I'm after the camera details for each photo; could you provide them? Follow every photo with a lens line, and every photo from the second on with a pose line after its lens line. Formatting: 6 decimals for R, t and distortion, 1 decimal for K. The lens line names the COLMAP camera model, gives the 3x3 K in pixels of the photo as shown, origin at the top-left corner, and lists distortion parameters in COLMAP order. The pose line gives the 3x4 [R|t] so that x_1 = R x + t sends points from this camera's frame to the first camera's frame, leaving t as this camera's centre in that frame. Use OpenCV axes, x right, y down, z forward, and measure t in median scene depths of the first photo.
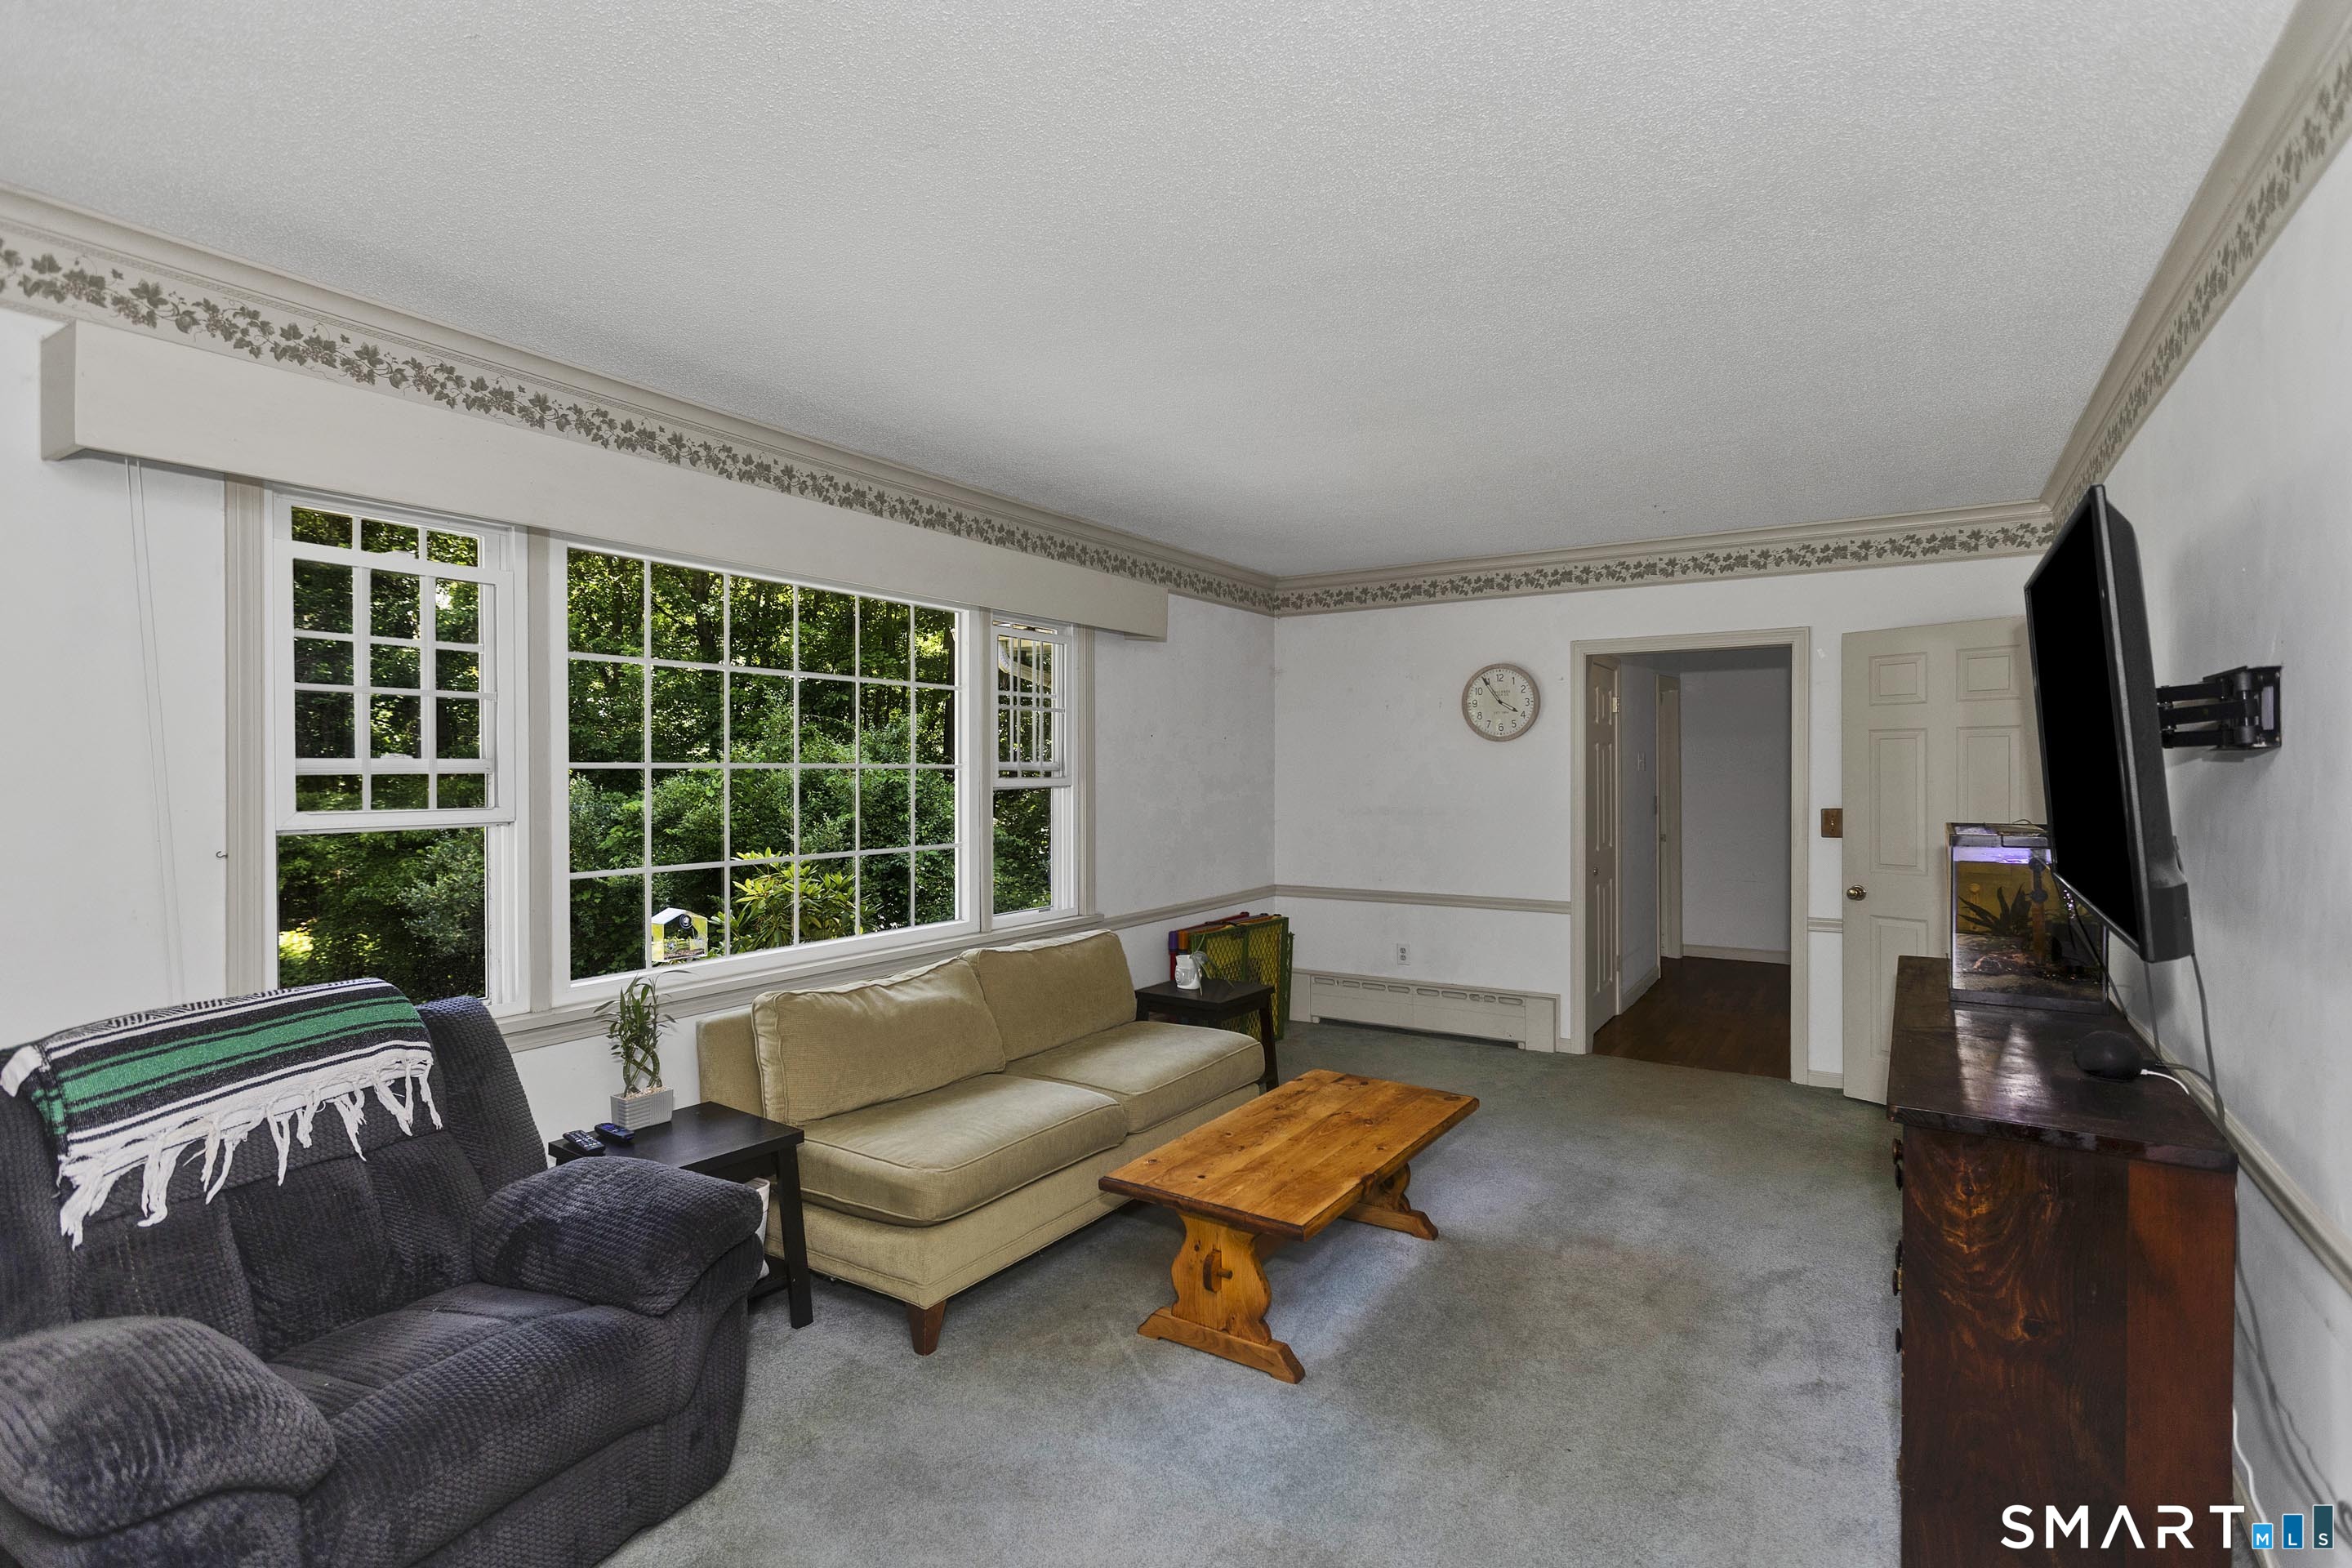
lens RADIAL K [[1129.4, 0, 1186.8], [0, 1129.4, 785.6], [0, 0, 1]] dist [0.001815, -0.000414]
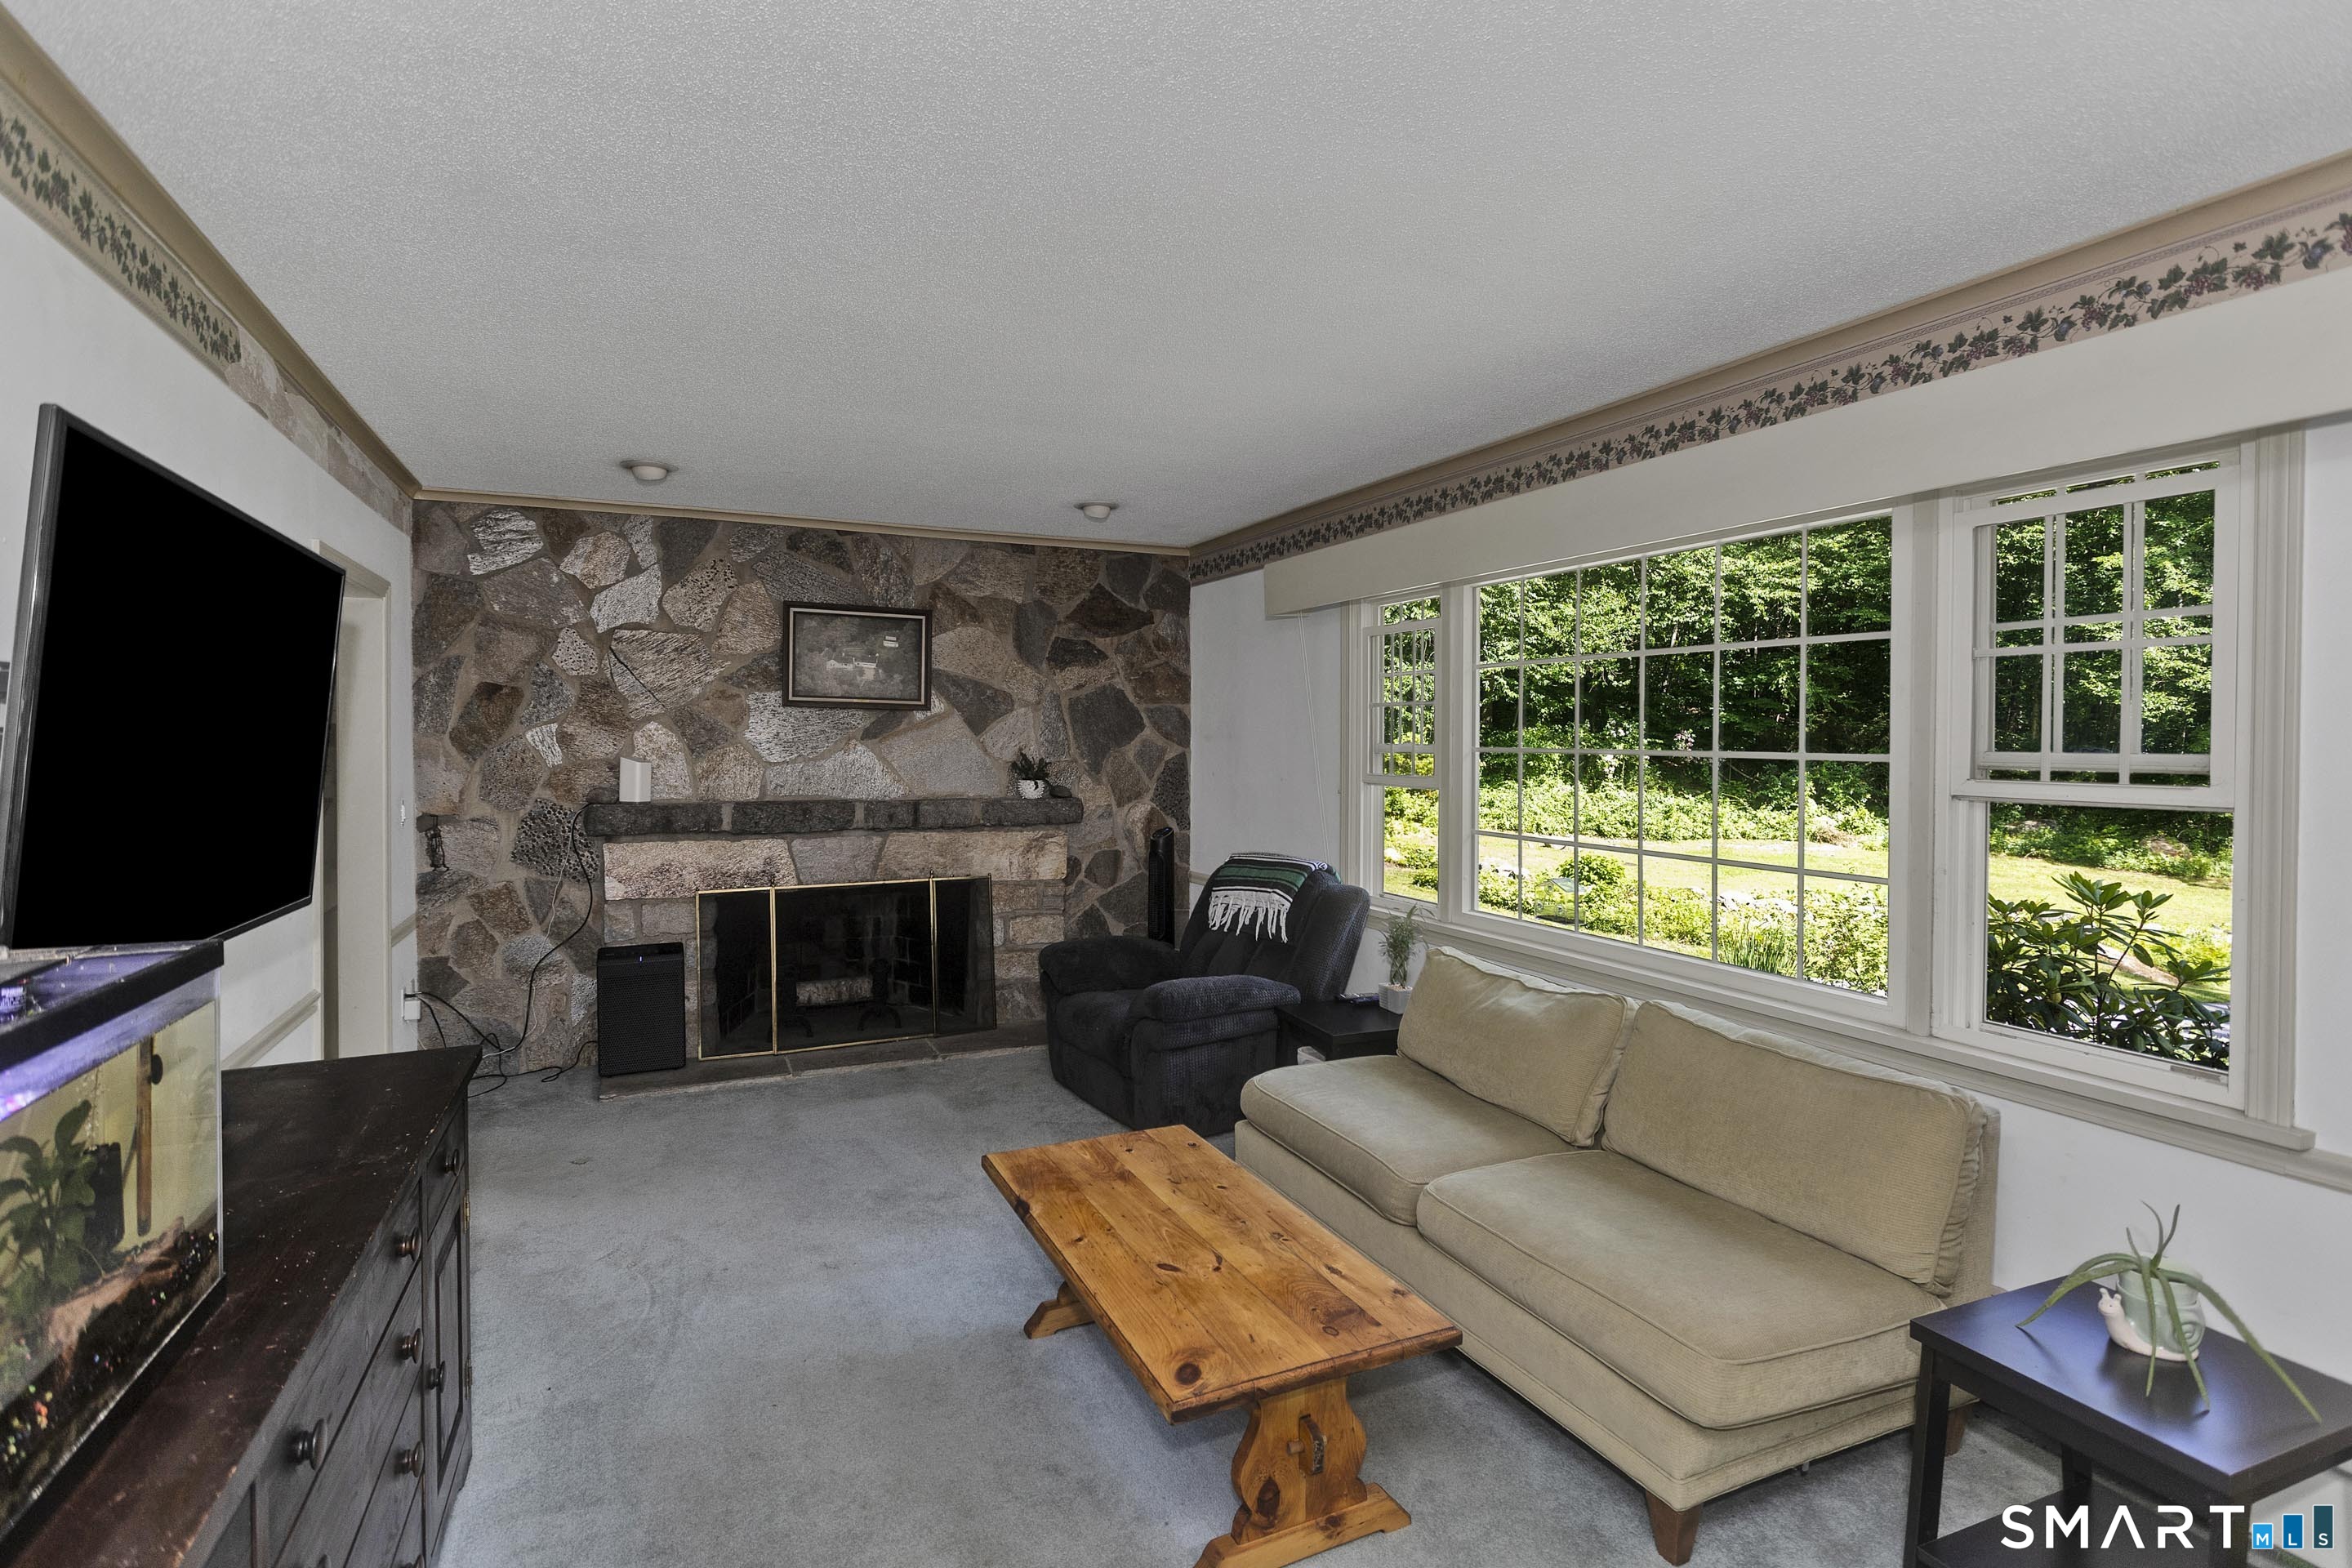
lens RADIAL K [[1129.4, 0, 1183.8], [0, 1129.4, 762.8], [0, 0, 1]] dist [0.001815, -0.000414]
pose [[-0.548618, 0.021660, -0.835793, 0.730579], [0.001361, 0.999686, 0.025014, -0.039533], [0.836072, 0.012586, -0.548475, 1.365880]]
